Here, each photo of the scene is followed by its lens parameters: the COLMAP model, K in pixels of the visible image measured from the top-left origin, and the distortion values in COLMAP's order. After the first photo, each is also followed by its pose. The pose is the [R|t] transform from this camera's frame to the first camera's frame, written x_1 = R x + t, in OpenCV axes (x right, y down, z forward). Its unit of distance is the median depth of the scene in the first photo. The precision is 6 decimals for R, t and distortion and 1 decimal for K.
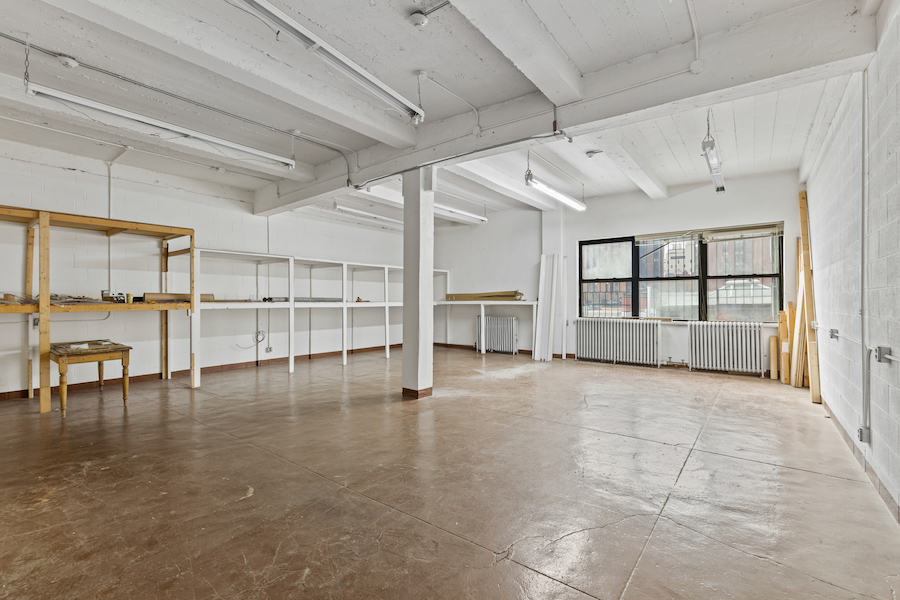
lens RADIAL K [[398.6, 0, 450.0], [0, 398.6, 300.0], [0, 0, 1]] dist [0.000636, 0.000063]
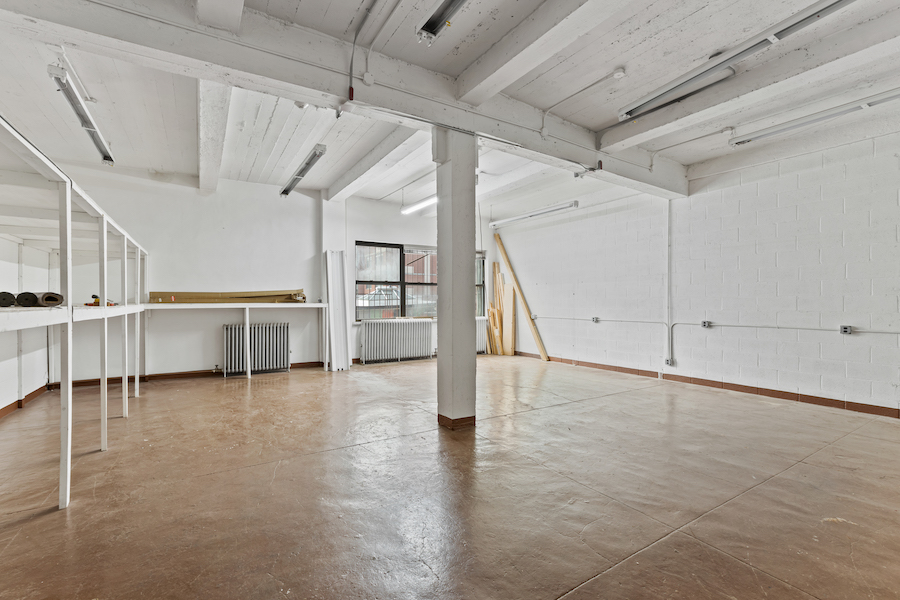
lens RADIAL K [[398.8, 0, 446.9], [0, 398.8, 305.3], [0, 0, 1]] dist [0.001340, 0.000140]
pose [[0.351180, -0.007708, 0.936276, -0.581047], [-0.000160, 0.999966, 0.008292, 0.000388], [-0.936308, -0.003062, 0.351167, 0.531569]]
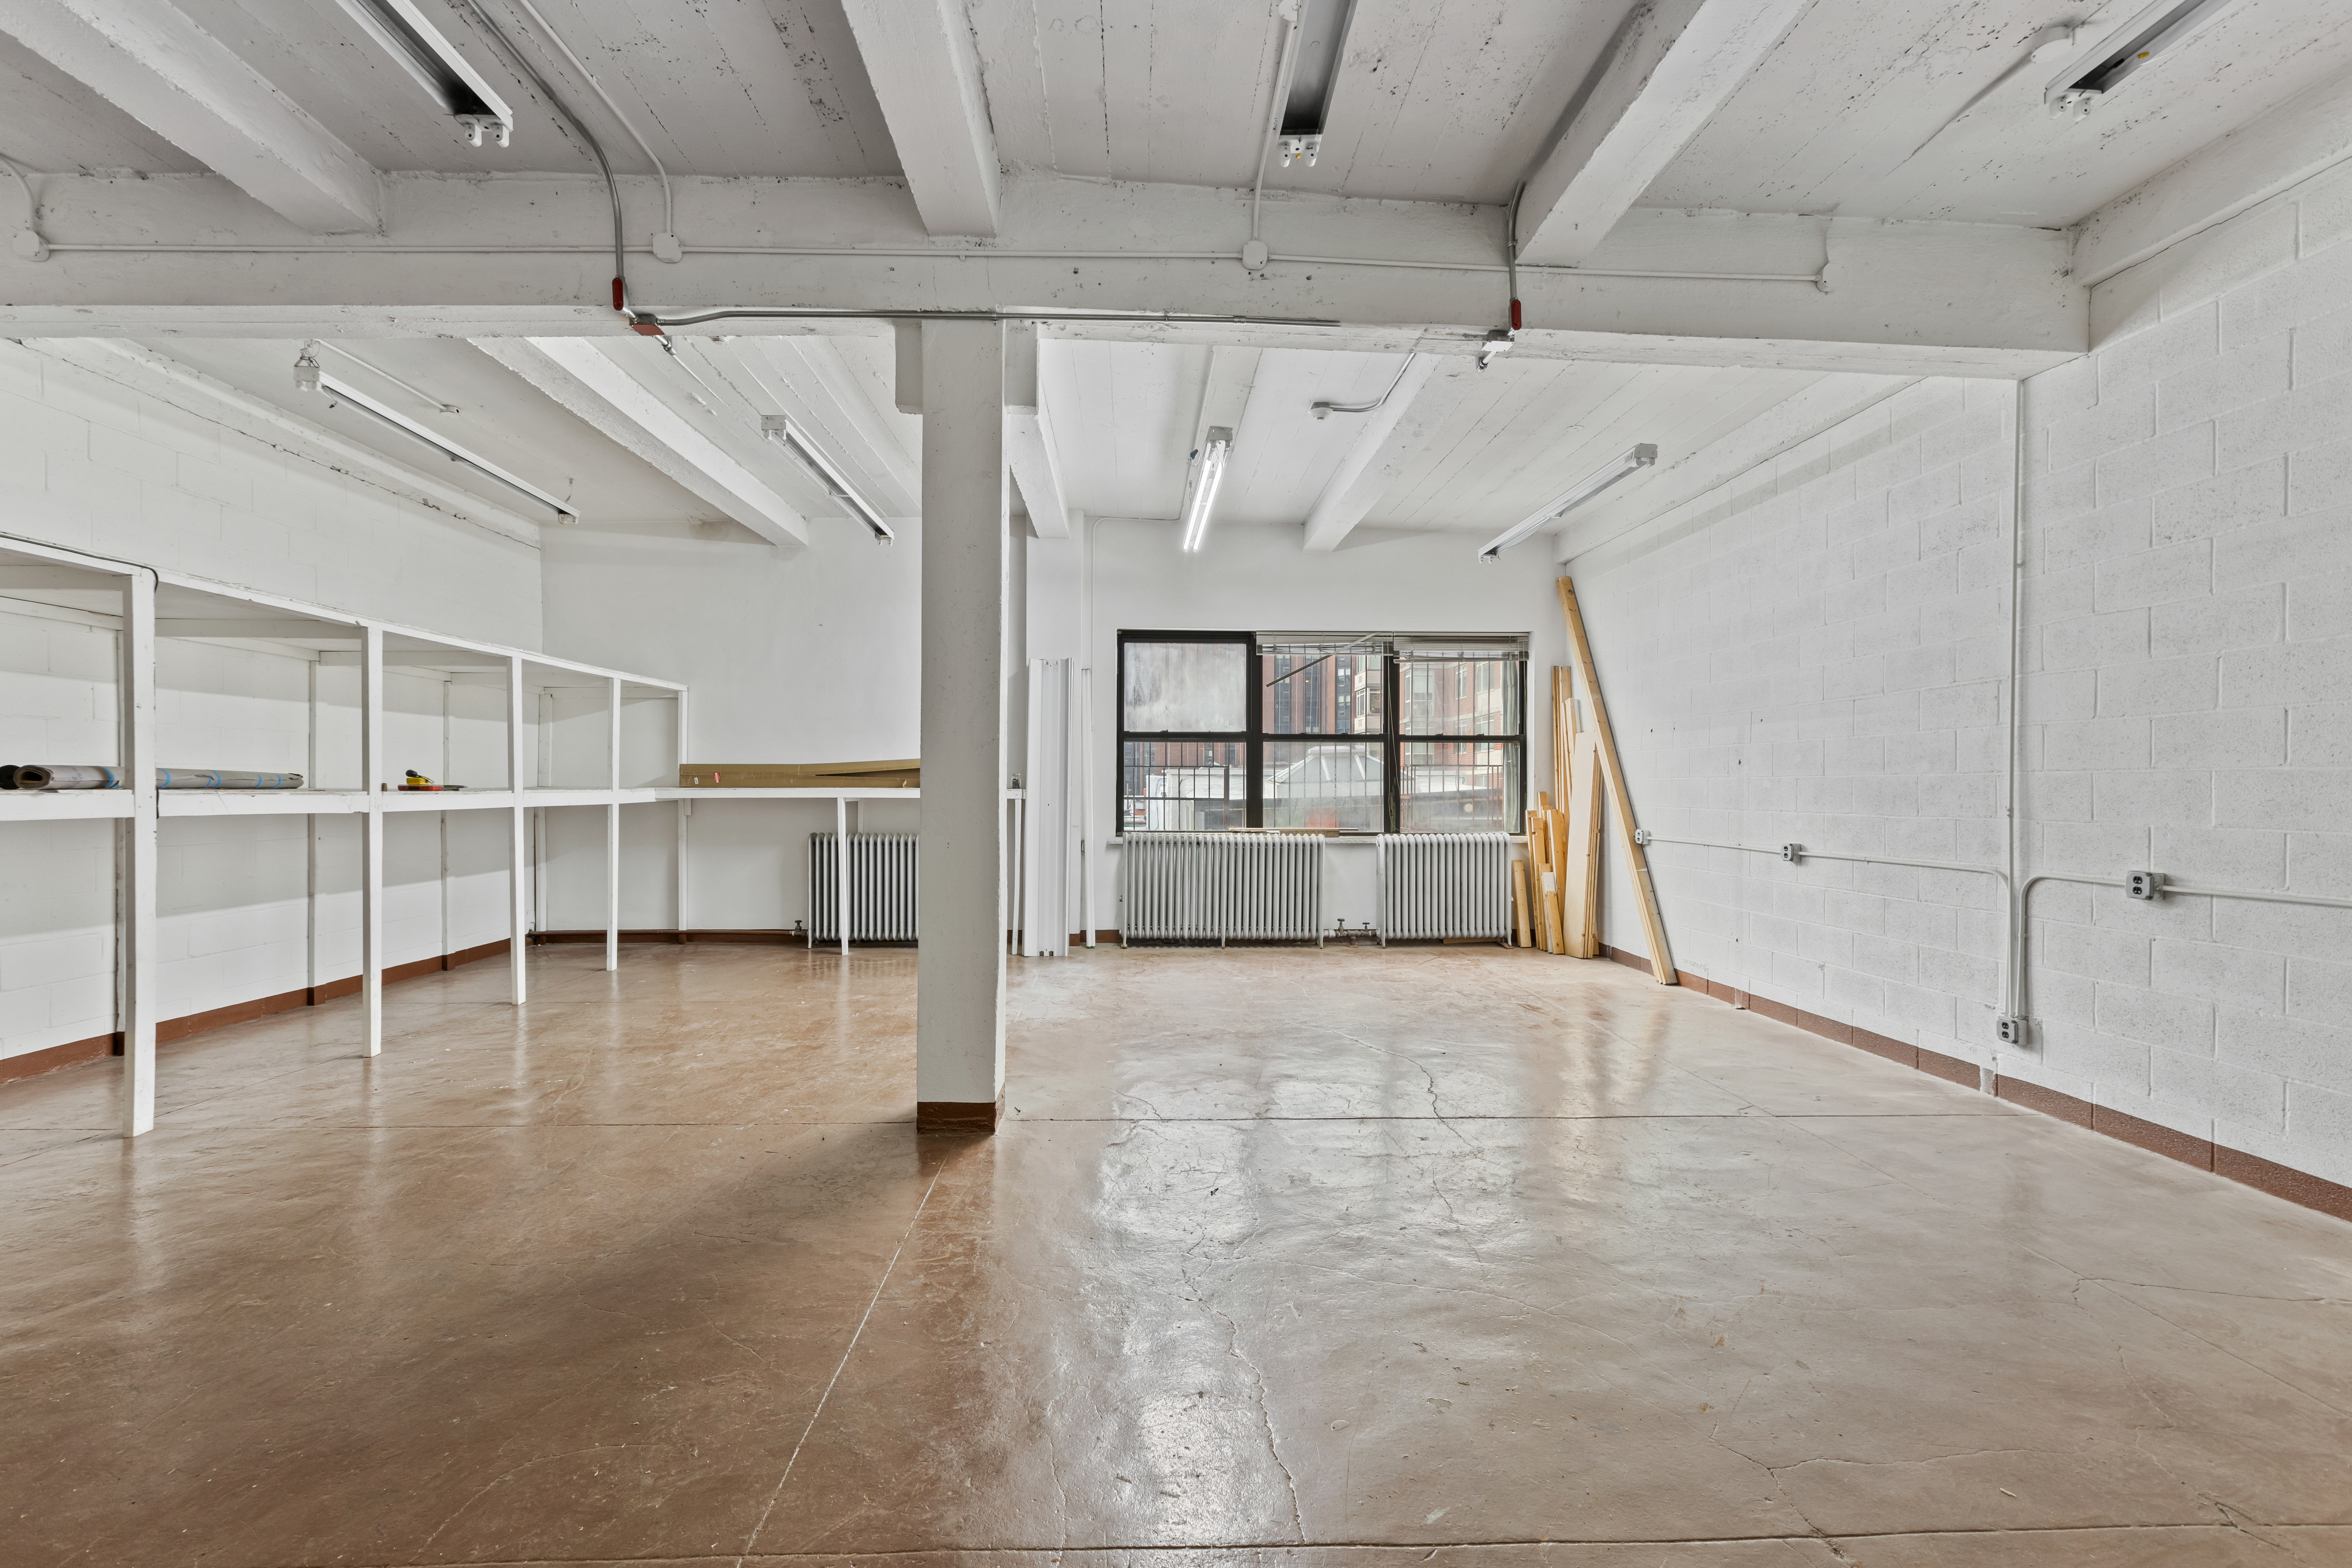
lens RADIAL K [[1042.1, 0, 1167.8], [0, 1042.1, 797.8], [0, 0, 1]] dist [0.001340, 0.000140]
pose [[0.772517, -0.002365, 0.634989, -0.314208], [-0.004772, 0.999943, 0.009529, 0.001313], [-0.634976, -0.010391, 0.772462, 0.239087]]
